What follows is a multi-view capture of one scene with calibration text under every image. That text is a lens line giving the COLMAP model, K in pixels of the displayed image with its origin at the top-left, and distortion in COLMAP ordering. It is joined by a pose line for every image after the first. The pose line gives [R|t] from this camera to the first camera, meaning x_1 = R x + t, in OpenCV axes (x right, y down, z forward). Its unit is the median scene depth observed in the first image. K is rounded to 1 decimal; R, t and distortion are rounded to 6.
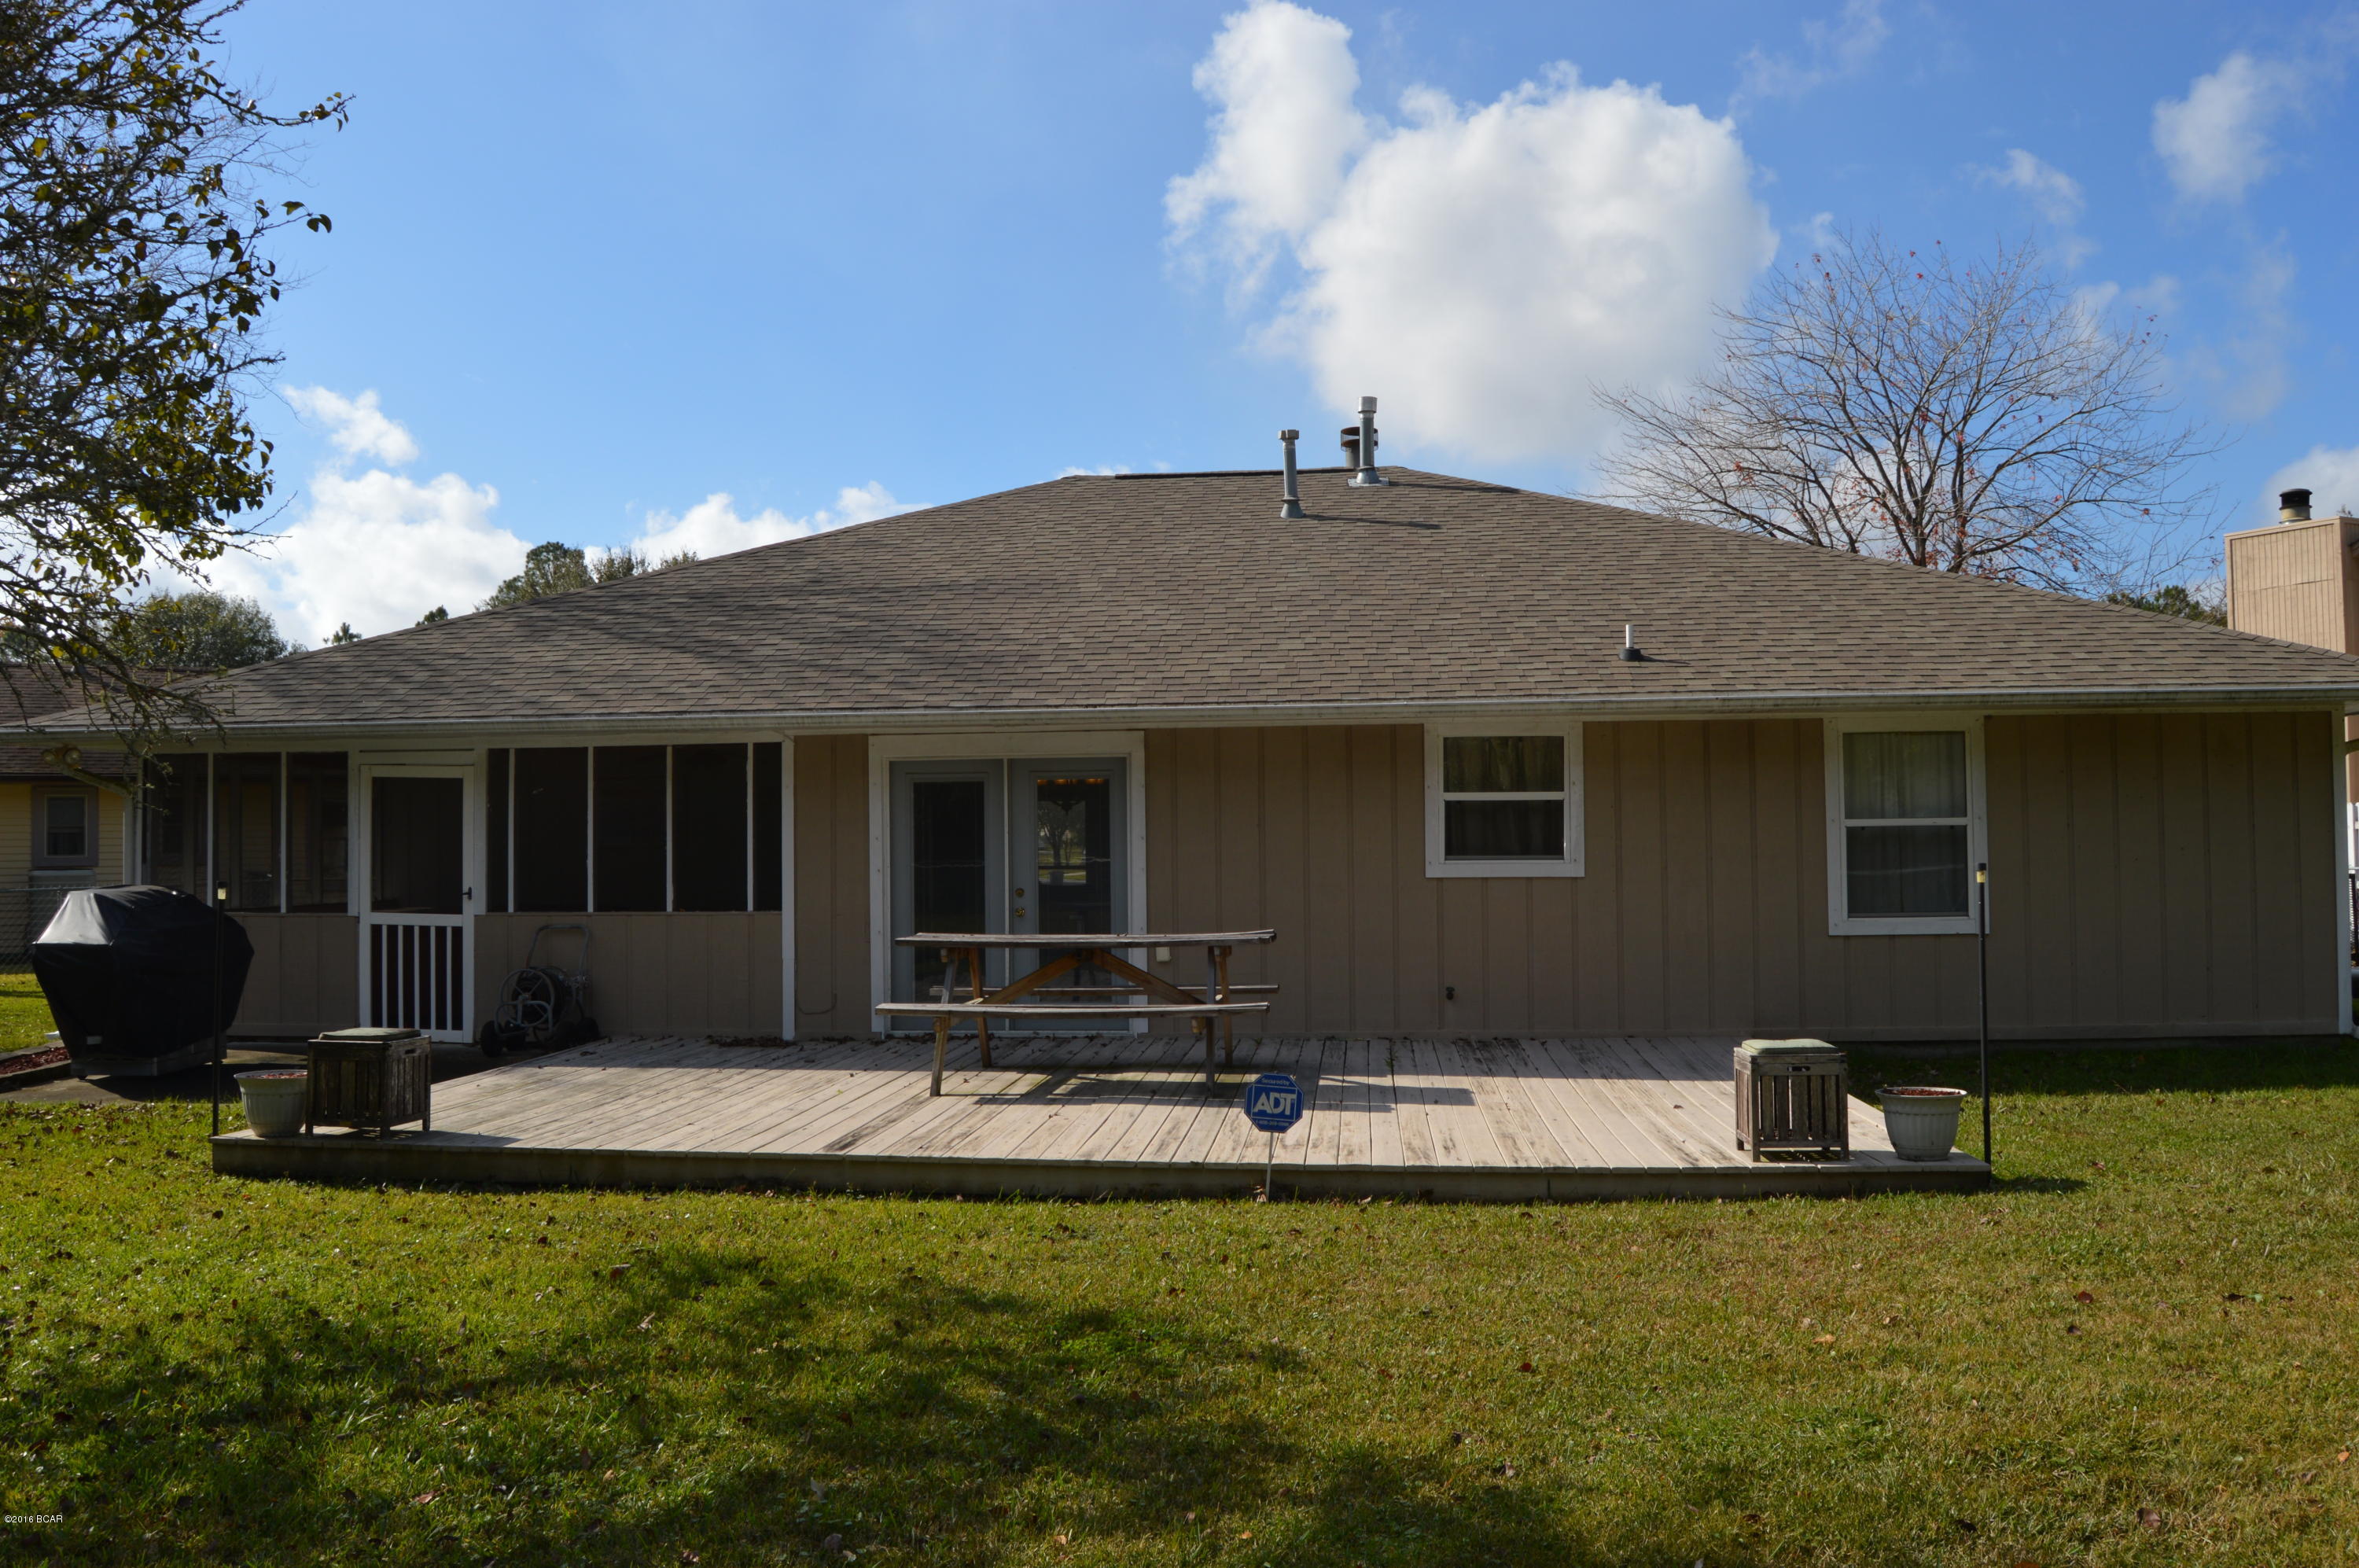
lens RADIAL K [[1874.2, 0, 1182.2], [0, 1874.2, 774.9], [0, 0, 1]] dist [-0.094009, 0.036420]
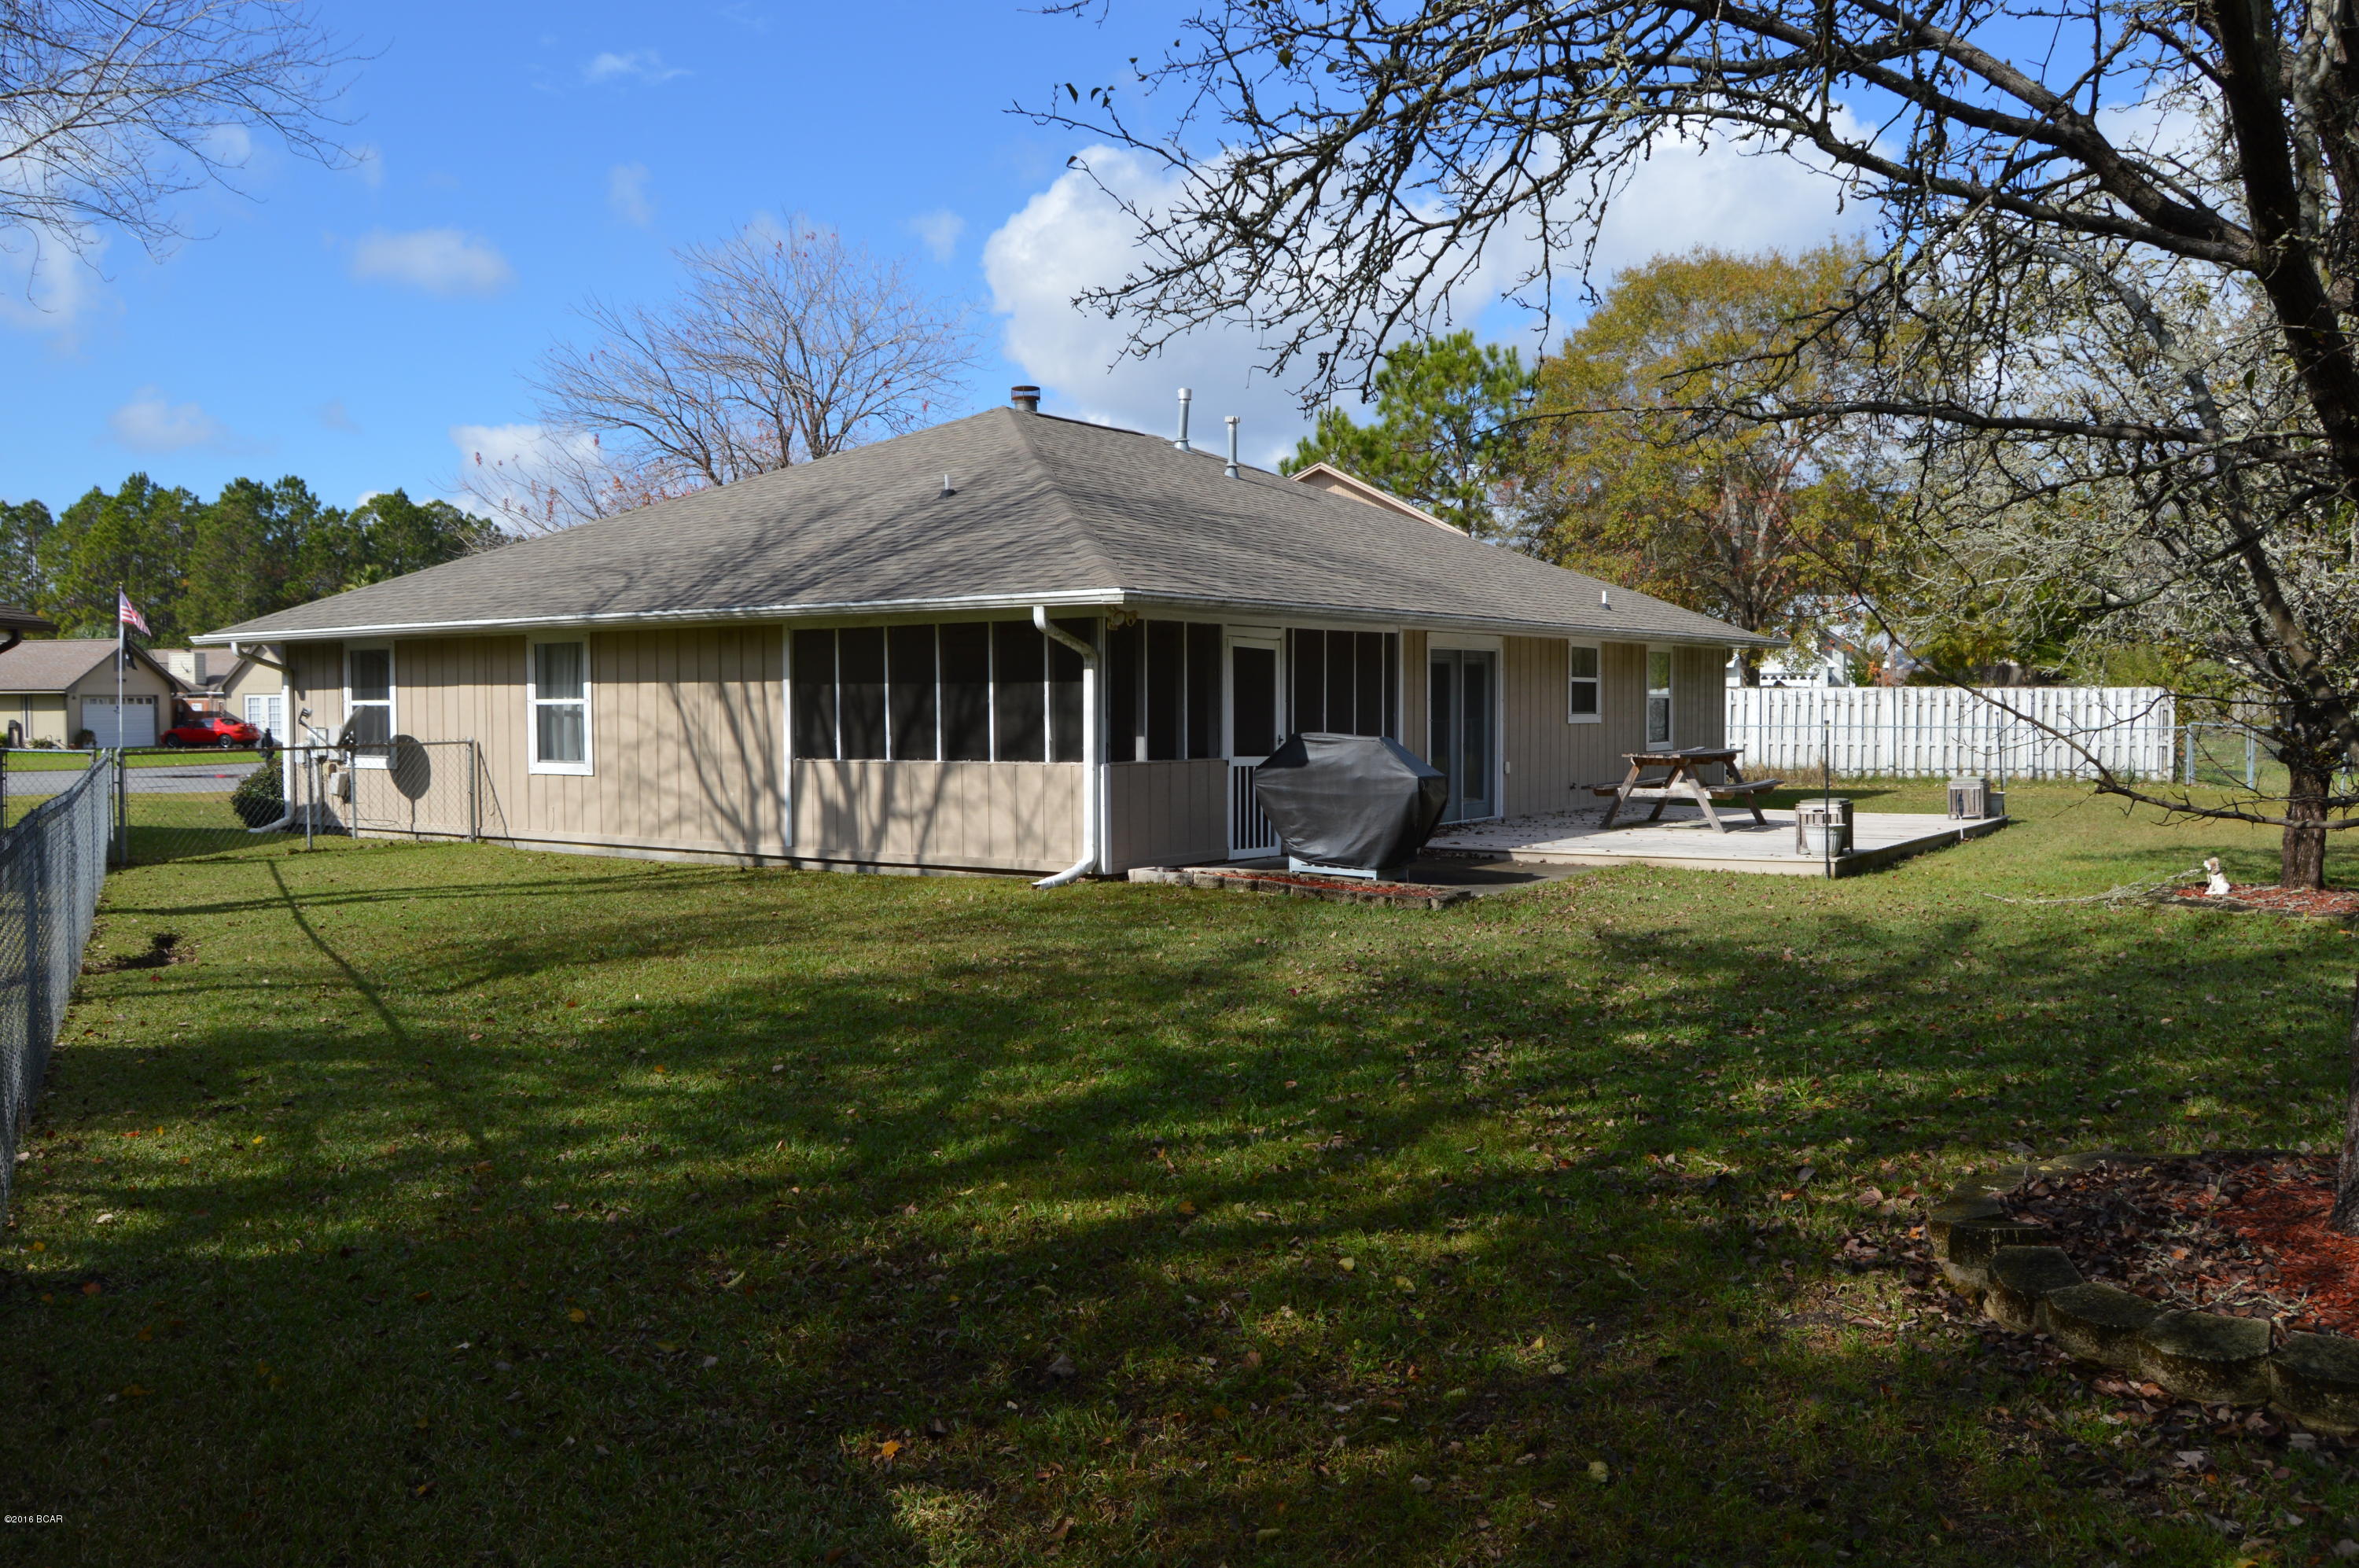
lens RADIAL K [[1872.0, 0, 1182.6], [0, 1872.0, 774.6], [0, 0, 1]] dist [-0.094087, 0.036588]
pose [[0.477049, -0.027307, 0.878452, -1.657029], [-0.034565, 0.998161, 0.049799, 0.027050], [-0.878197, -0.054120, 0.475228, 0.465479]]
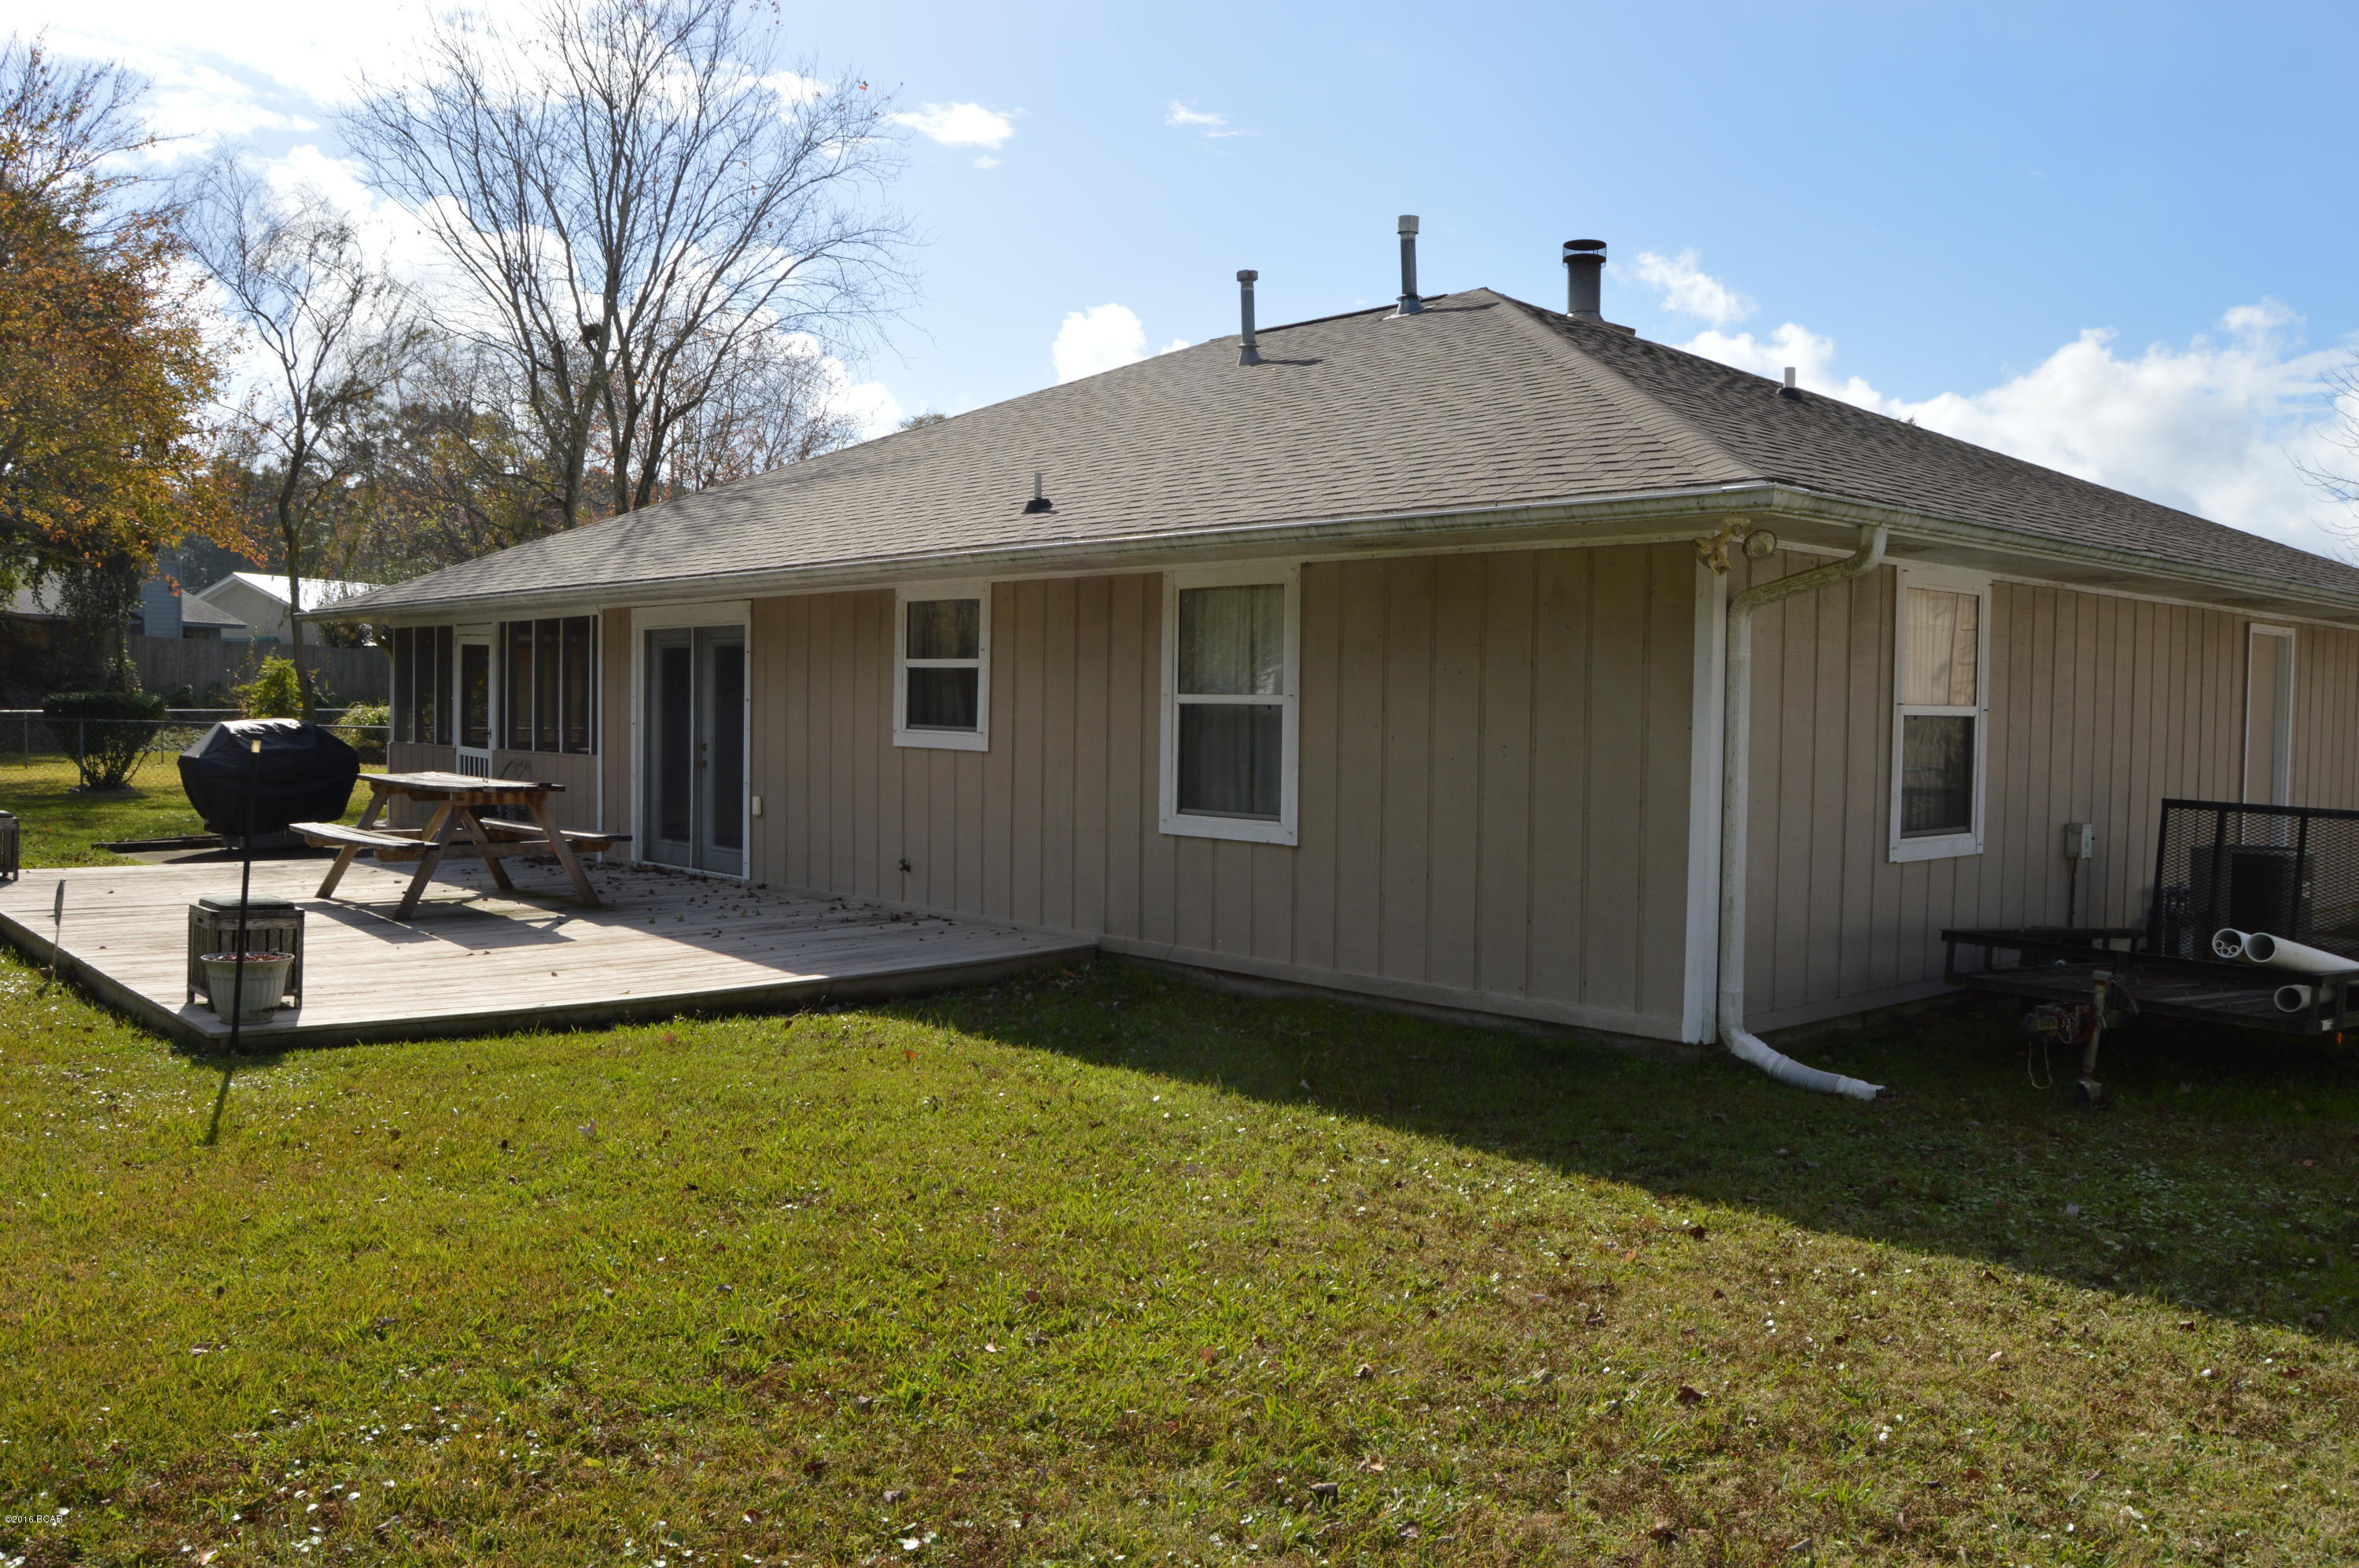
lens RADIAL K [[1874.2, 0, 1182.2], [0, 1874.2, 774.9], [0, 0, 1]] dist [-0.094009, 0.036420]
pose [[0.744789, 0.046496, -0.665678, 0.899737], [0.005361, 0.997120, 0.075645, -0.003307], [0.667278, -0.059908, 0.742395, 0.374393]]
